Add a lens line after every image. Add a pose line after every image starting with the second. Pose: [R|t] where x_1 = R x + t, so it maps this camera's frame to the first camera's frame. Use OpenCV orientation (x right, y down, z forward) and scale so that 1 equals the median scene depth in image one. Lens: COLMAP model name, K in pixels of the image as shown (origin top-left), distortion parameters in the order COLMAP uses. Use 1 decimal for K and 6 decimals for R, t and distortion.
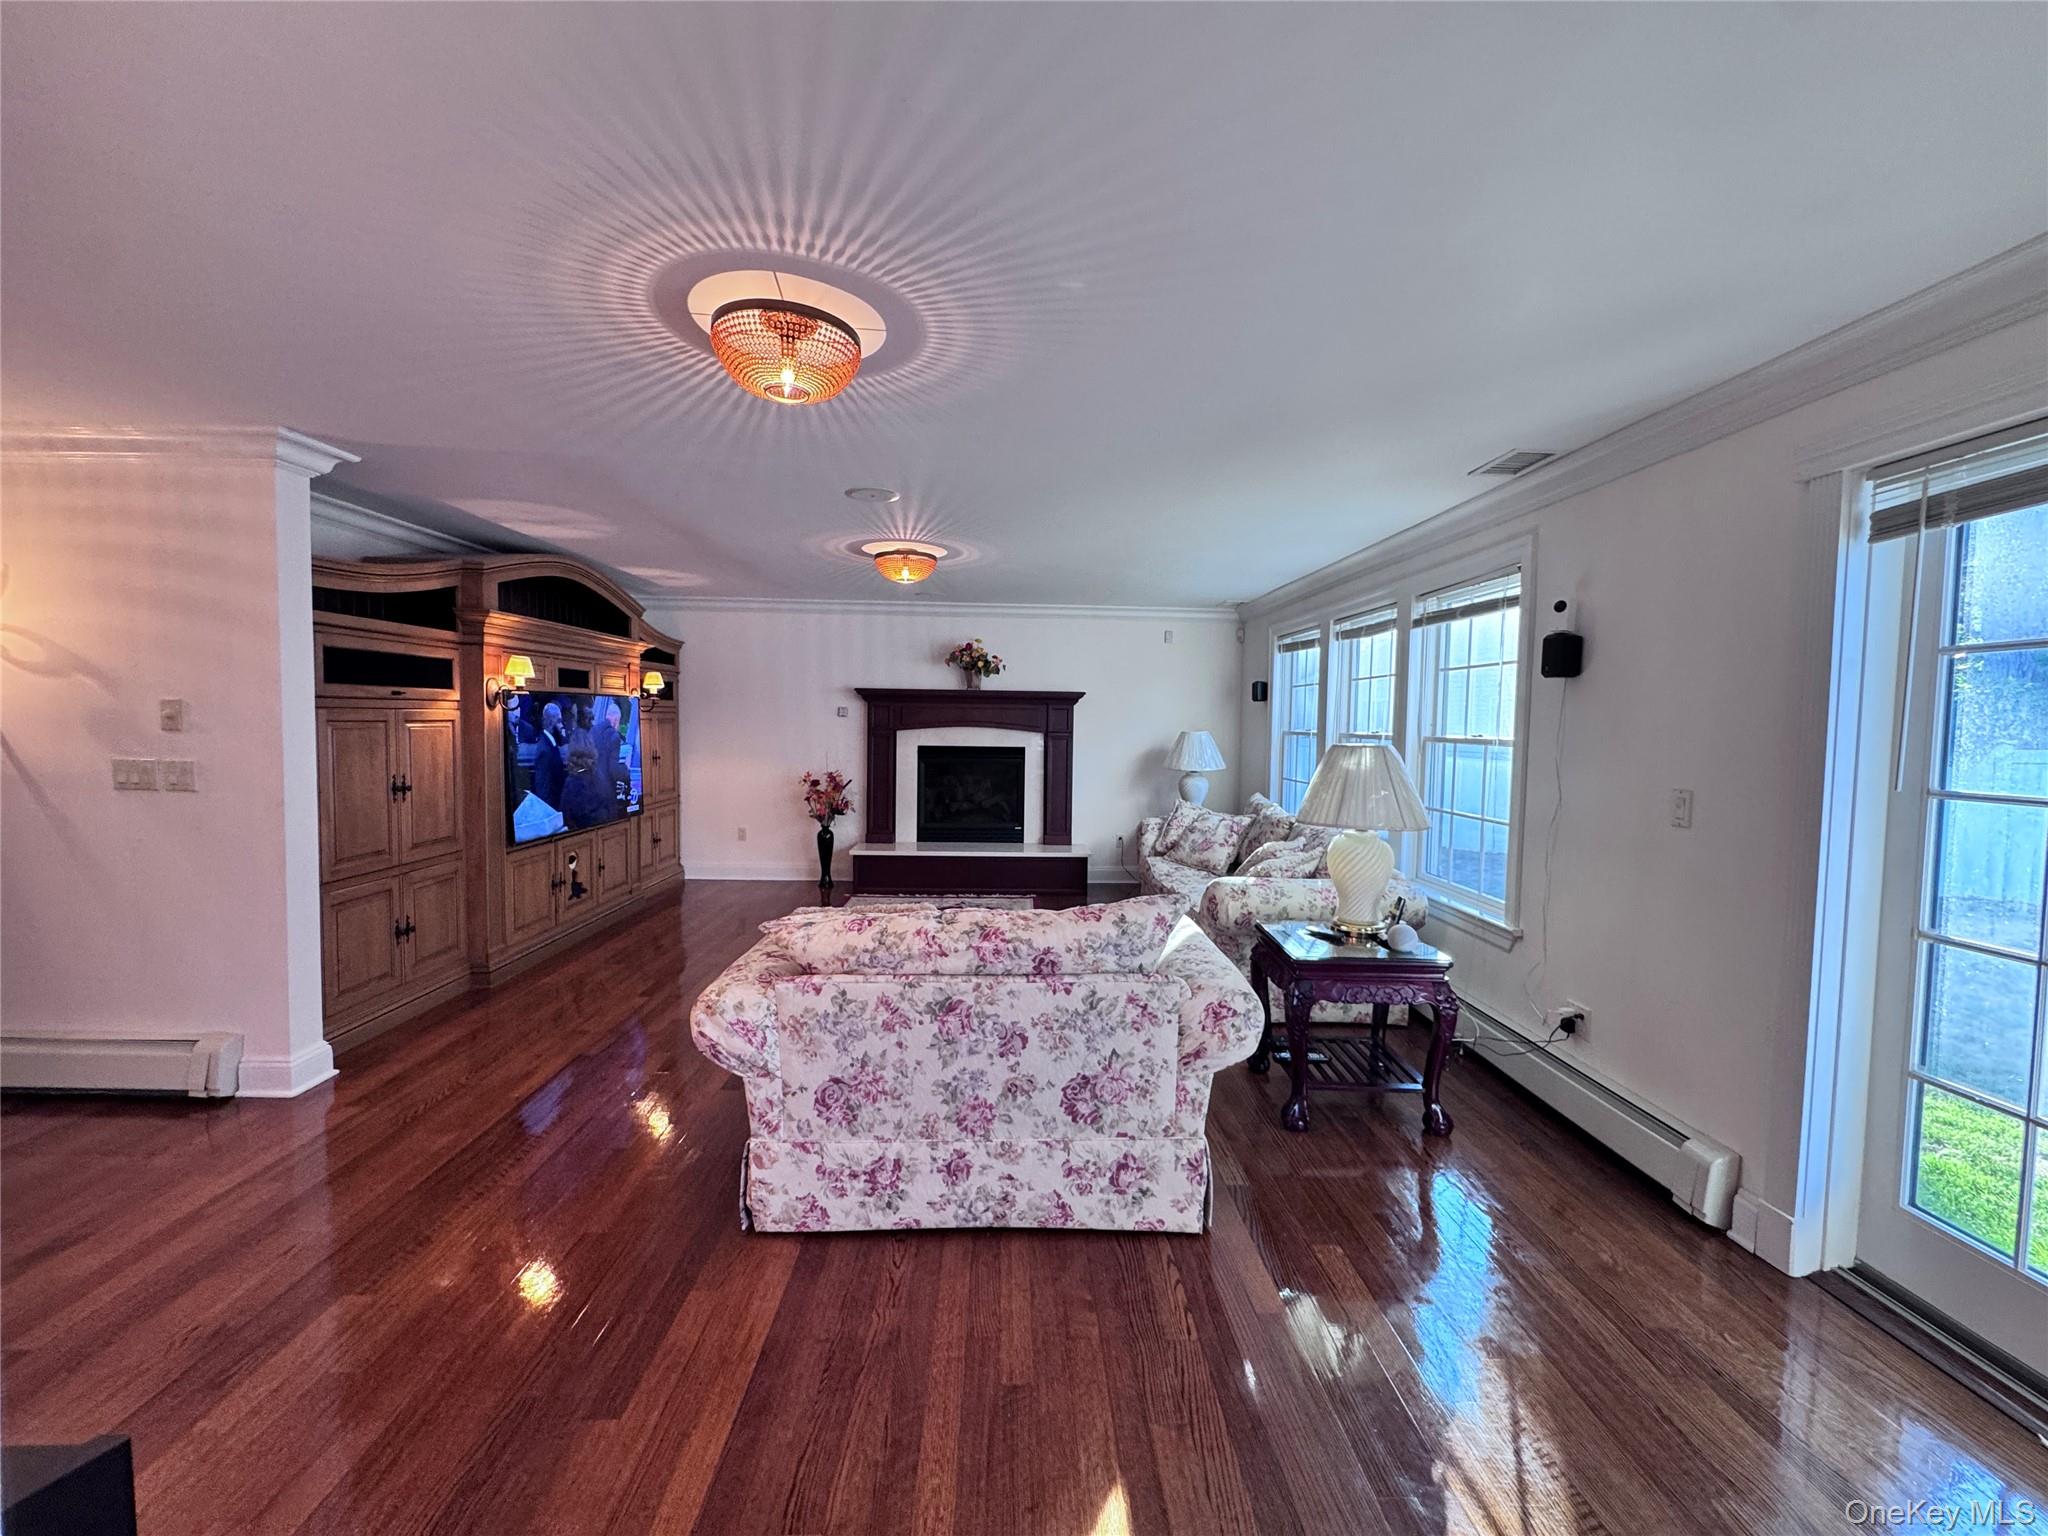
lens RADIAL K [[816.6, 0, 1023.7], [0, 816.6, 766.8], [0, 0, 1]] dist [-0.004035, 0.000494]
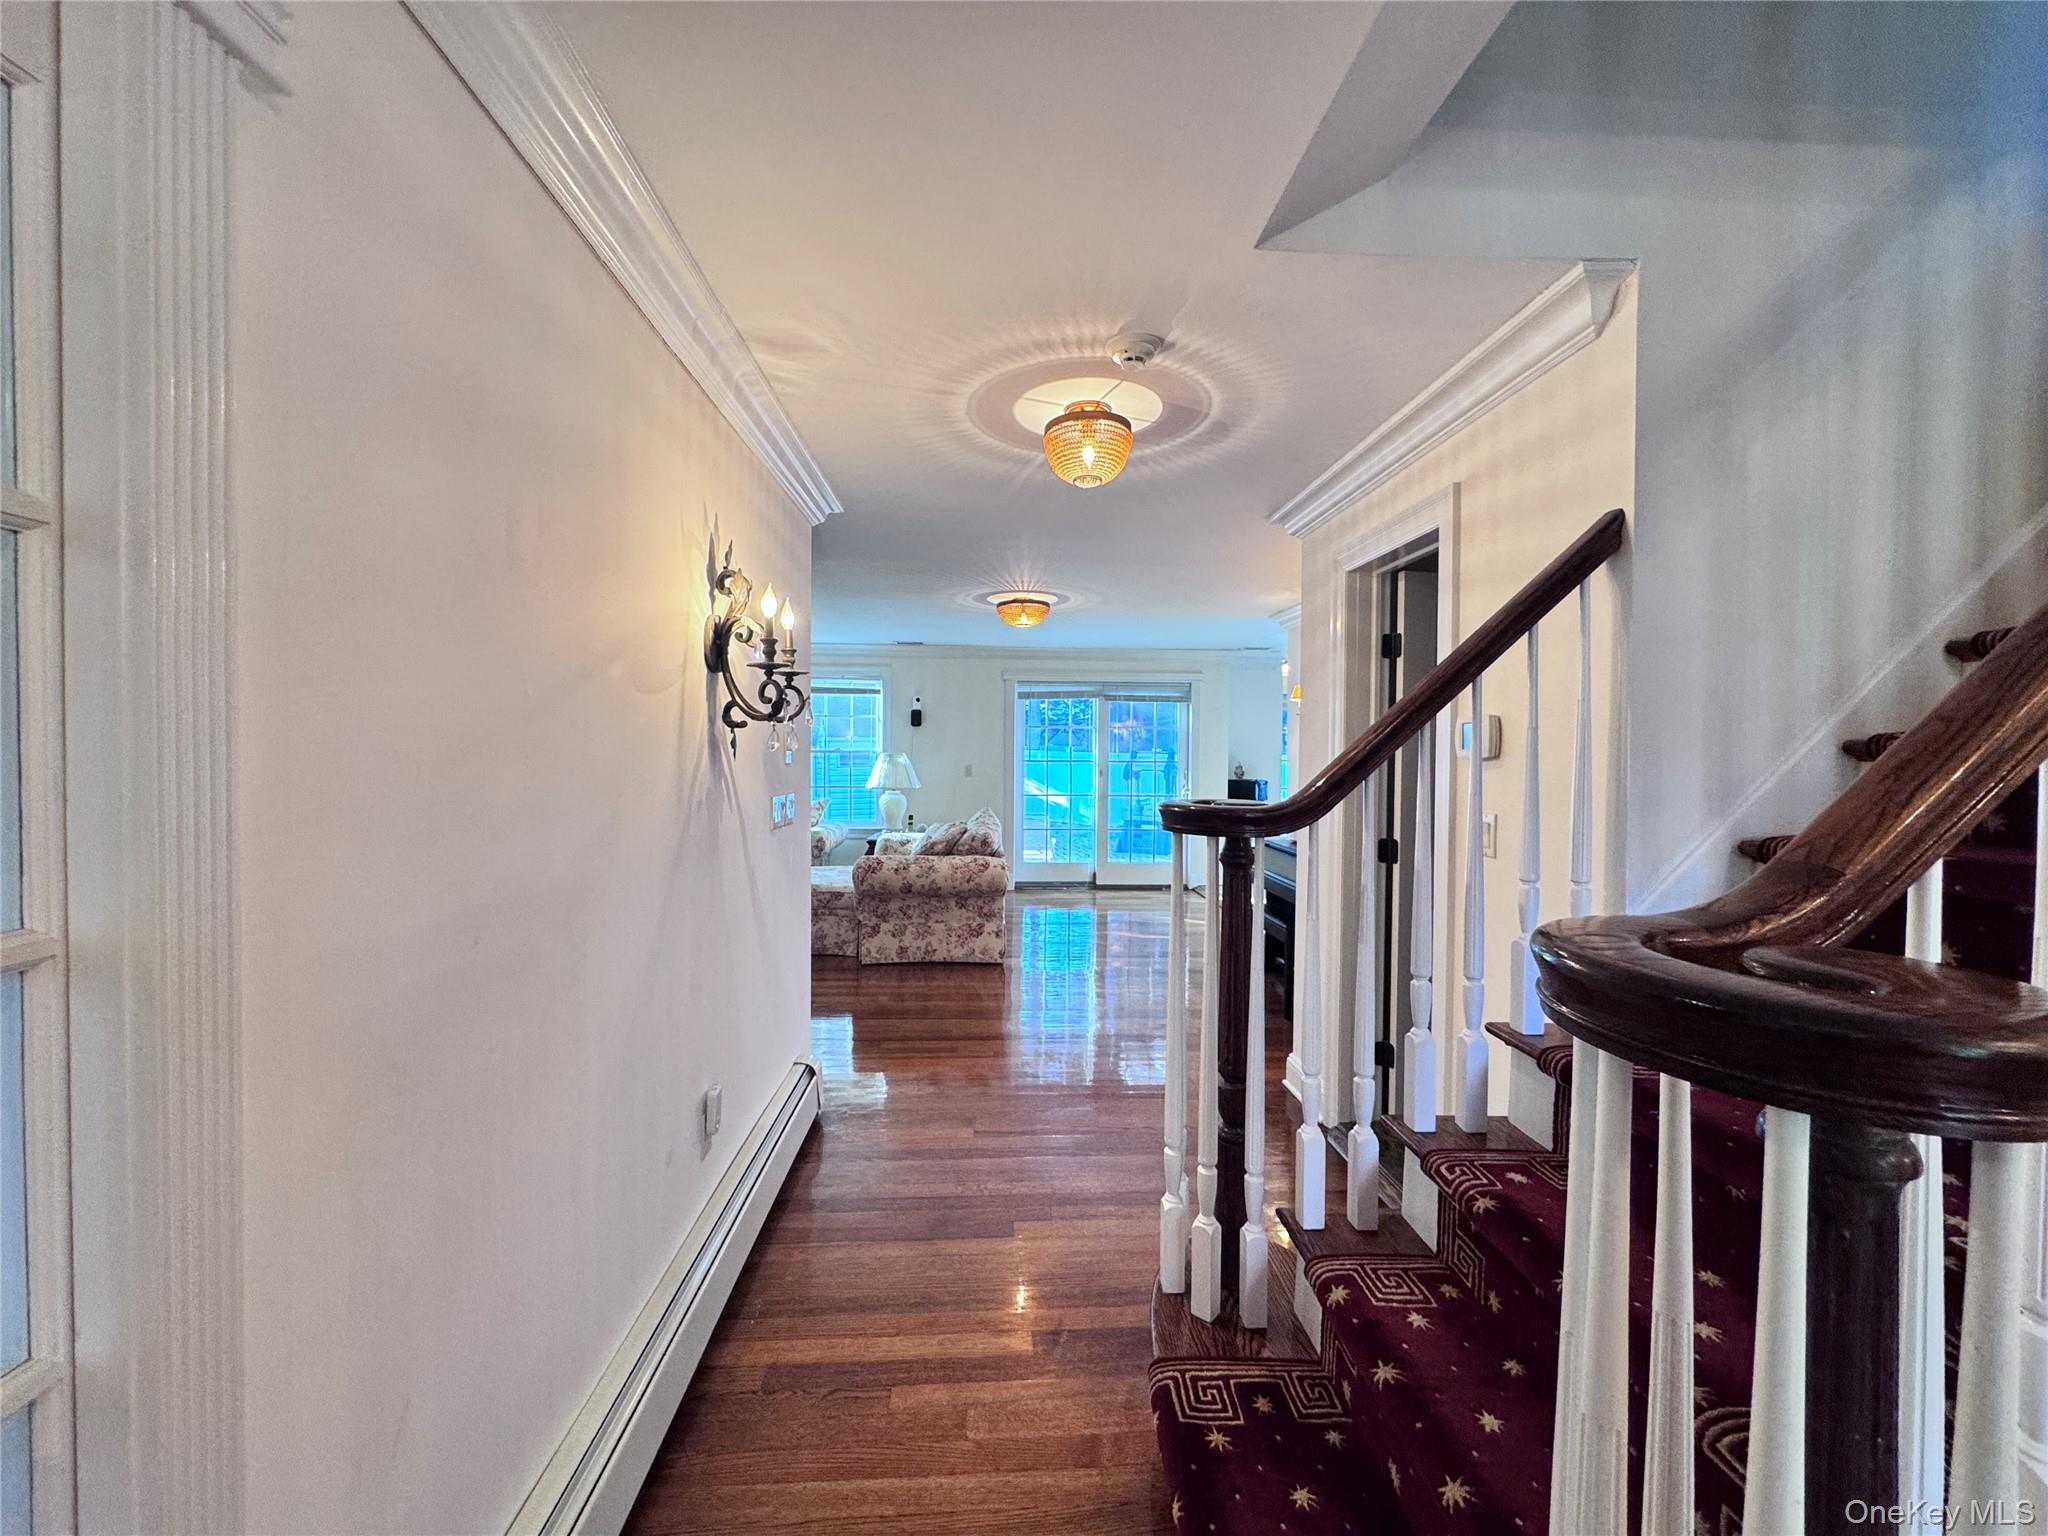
lens RADIAL K [[816.6, 0, 1017.2], [0, 816.6, 769.9], [0, 0, 1]] dist [-0.004035, 0.000494]
pose [[-0.025683, -0.038122, 0.998943, -2.023160], [0.047875, 0.998079, 0.039320, -0.057841], [-0.998523, 0.048834, -0.023808, 0.749232]]
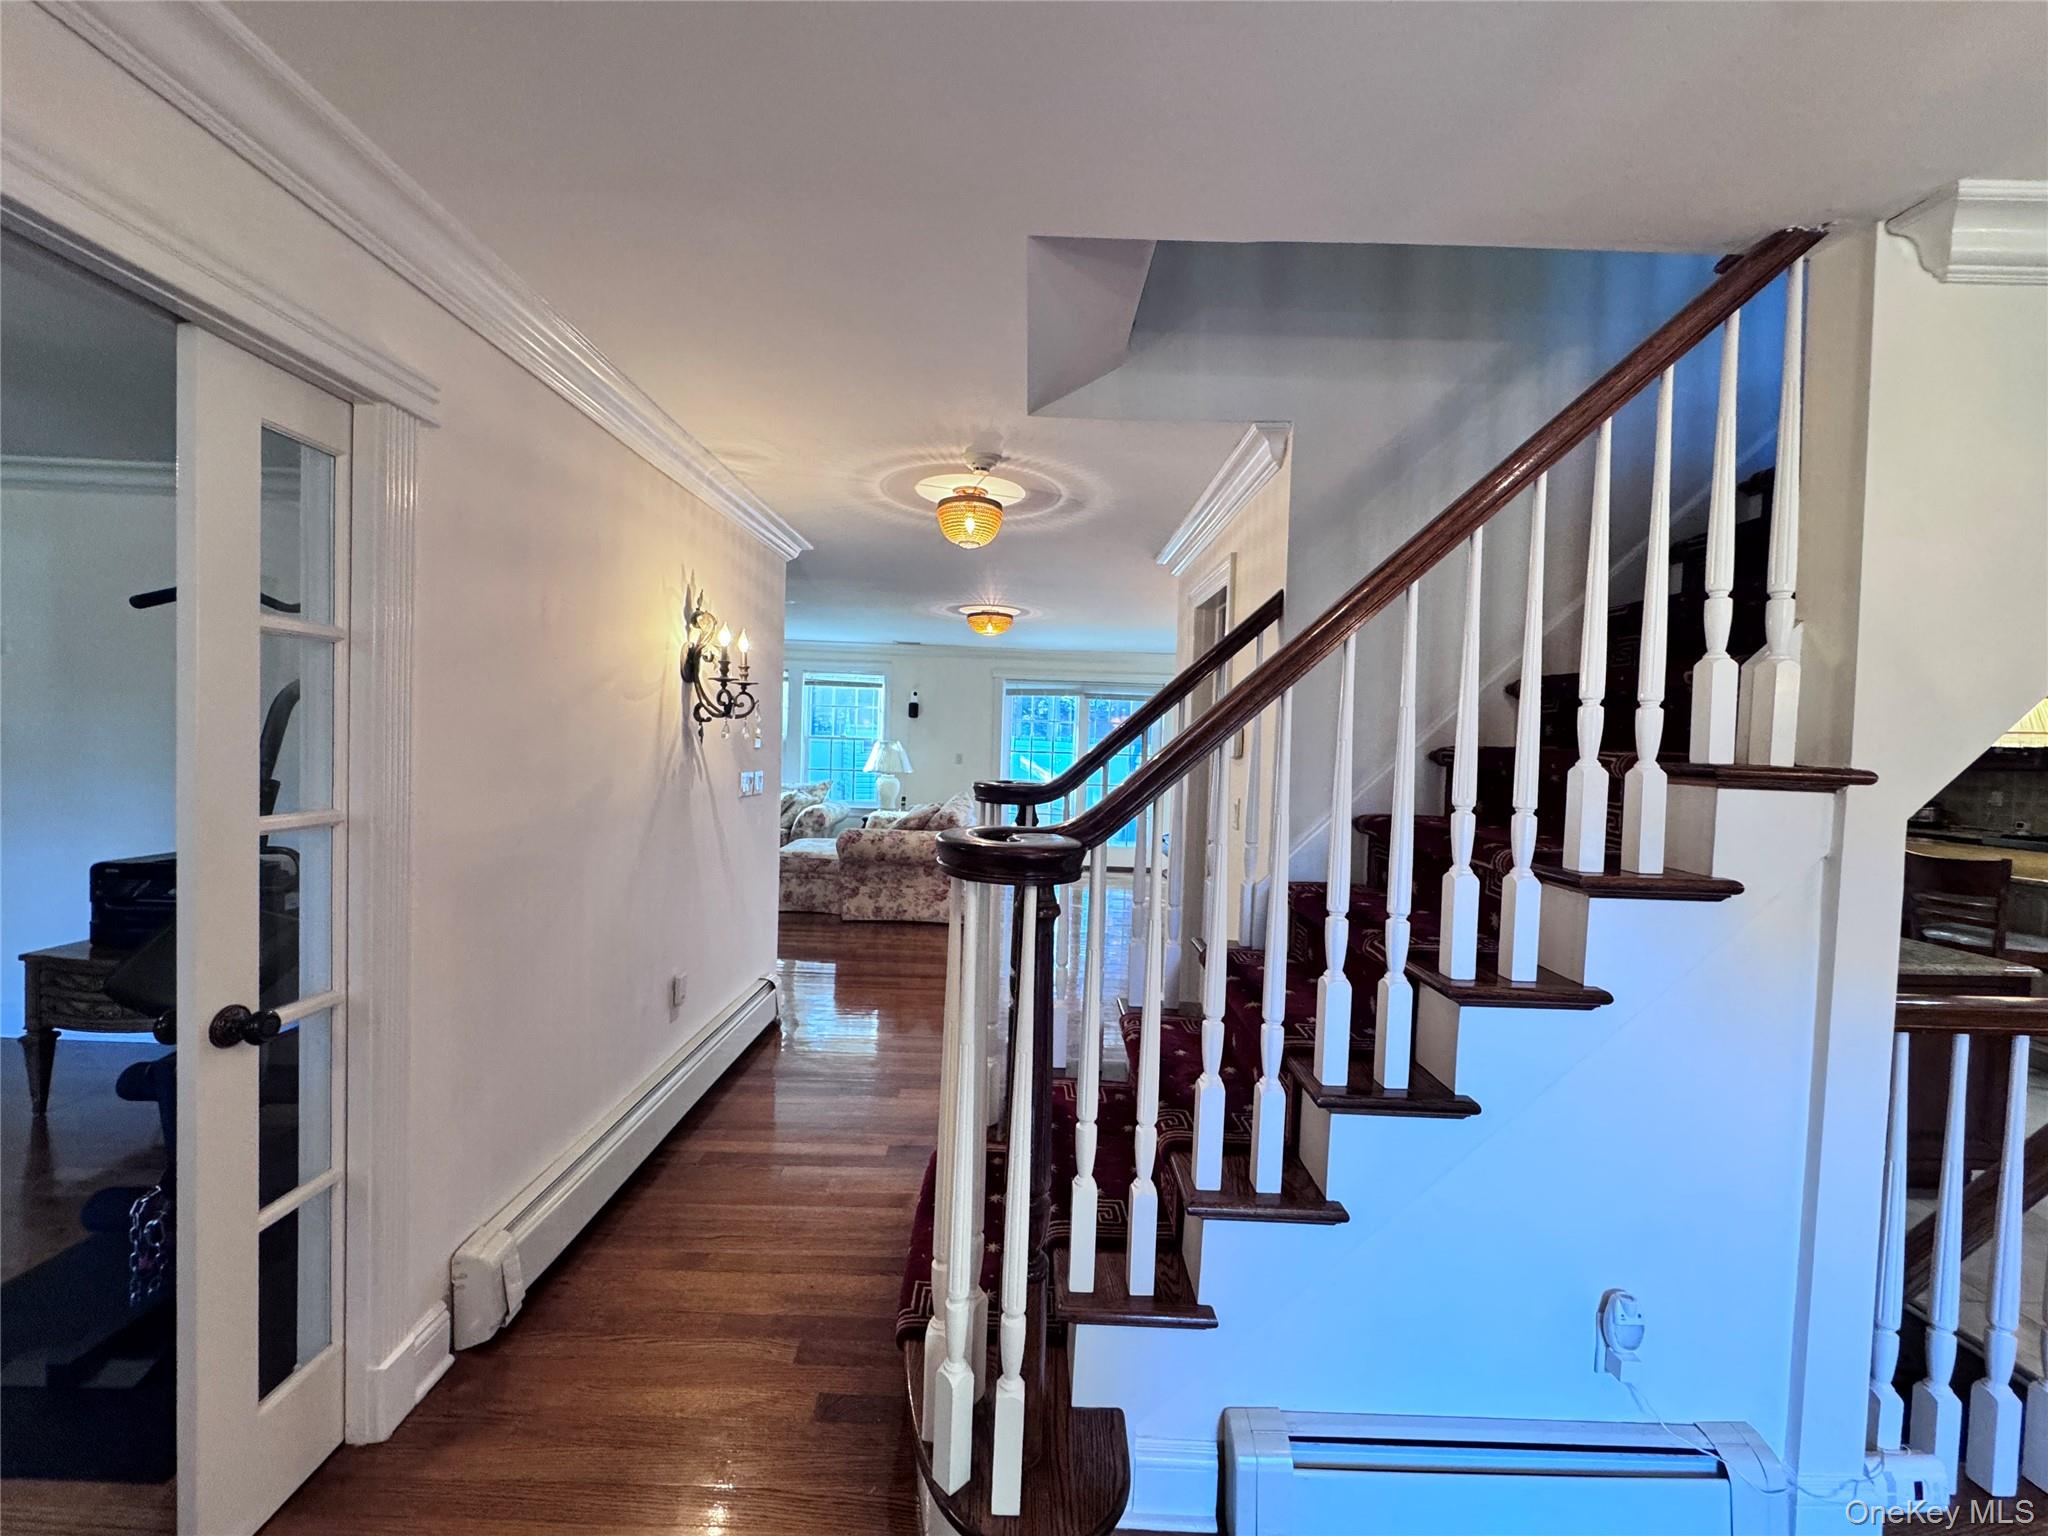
lens RADIAL K [[816.6, 0, 1016.7], [0, 816.6, 771.8], [0, 0, 1]] dist [-0.004035, 0.000494]
pose [[0.024066, -0.052780, 0.998316, -2.308951], [0.022395, 0.998383, 0.052244, -0.060623], [-0.999459, 0.021100, 0.025209, 0.561123]]
